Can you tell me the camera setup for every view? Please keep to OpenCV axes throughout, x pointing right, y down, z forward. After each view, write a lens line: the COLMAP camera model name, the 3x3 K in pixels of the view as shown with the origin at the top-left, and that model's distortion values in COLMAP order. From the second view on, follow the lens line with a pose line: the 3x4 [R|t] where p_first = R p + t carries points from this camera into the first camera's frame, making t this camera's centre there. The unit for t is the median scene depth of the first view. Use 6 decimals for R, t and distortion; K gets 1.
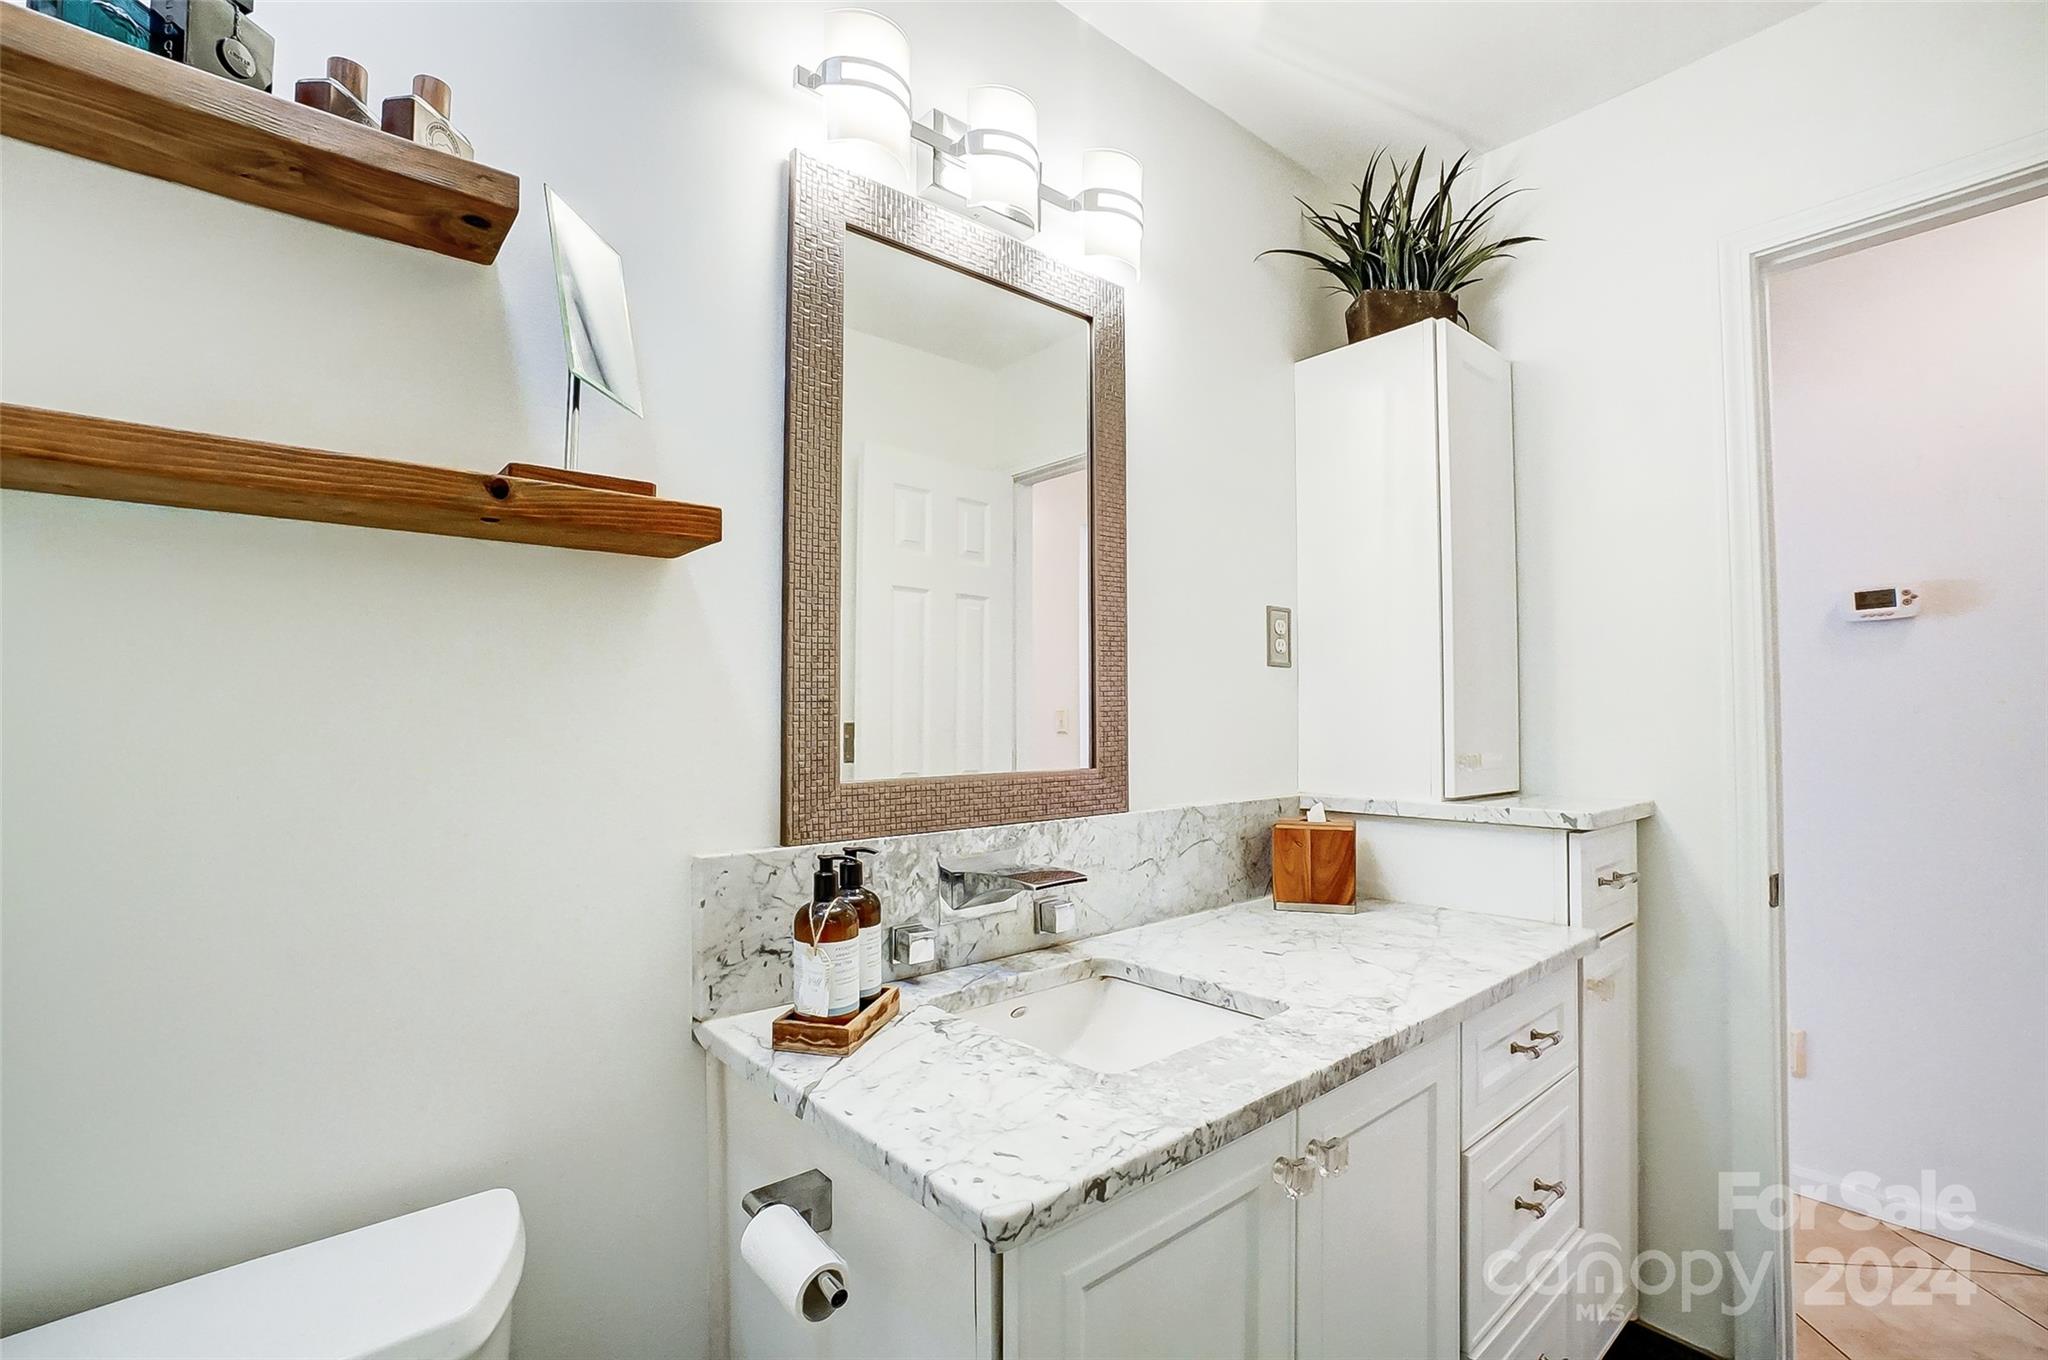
lens RADIAL K [[886.3, 0, 1024.0], [0, 886.3, 680.0], [0, 0, 1]] dist [-0.060377, -0.000133]
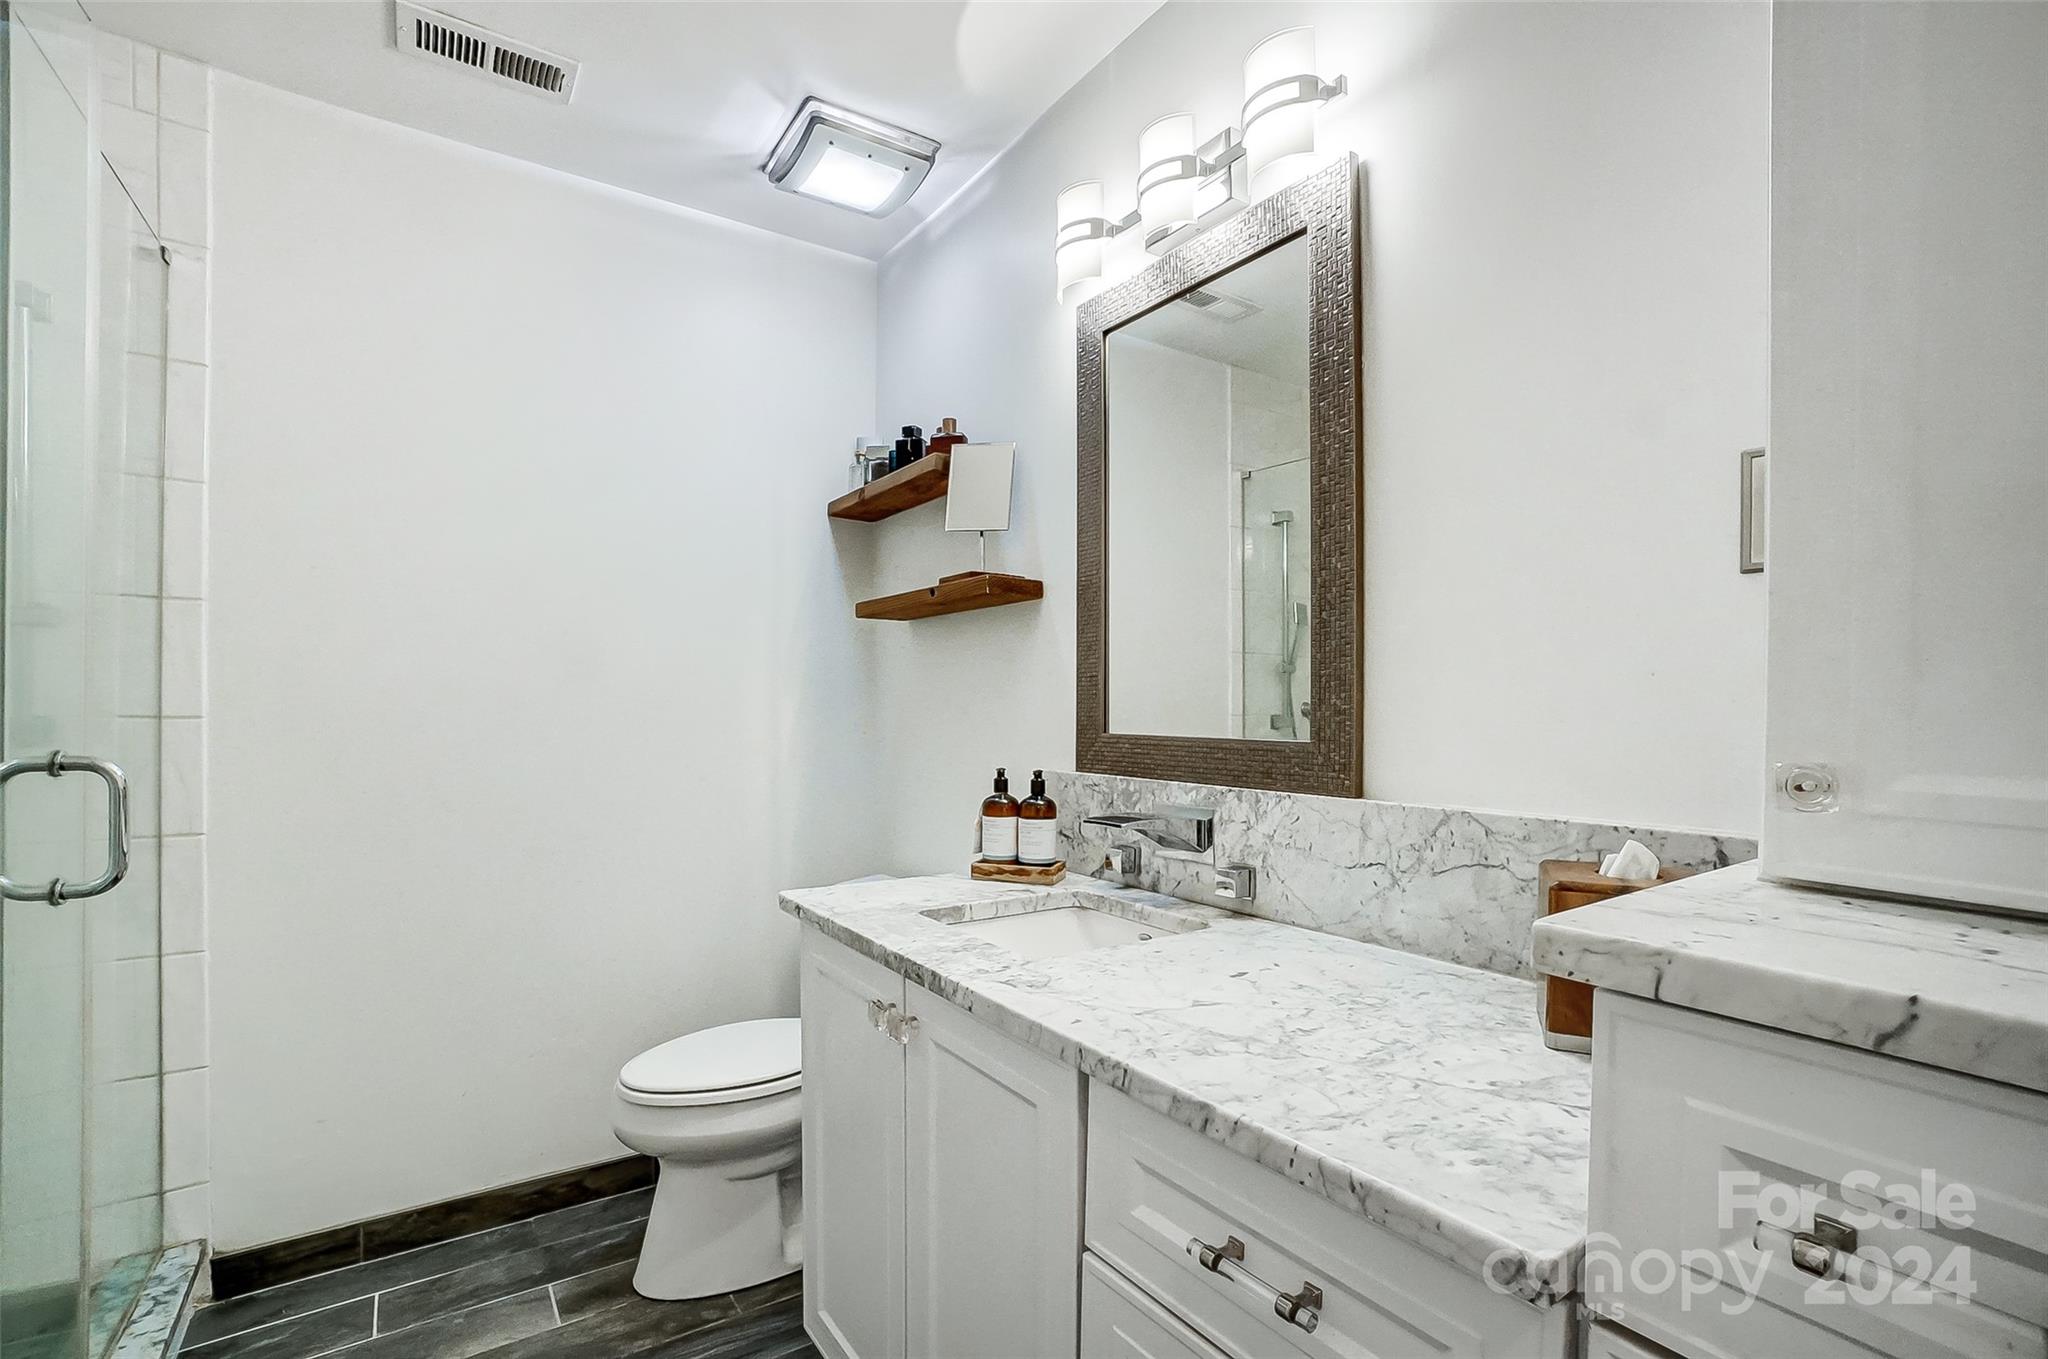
lens RADIAL K [[907.2, 0, 1015.7], [0, 907.2, 689.5], [0, 0, 1]] dist [-0.055986, 0.022156]
pose [[-0.087971, -0.012012, -0.996051, 1.125524], [0.040964, 0.999038, -0.015666, 0.055837], [0.995280, -0.042180, -0.087394, 0.882190]]
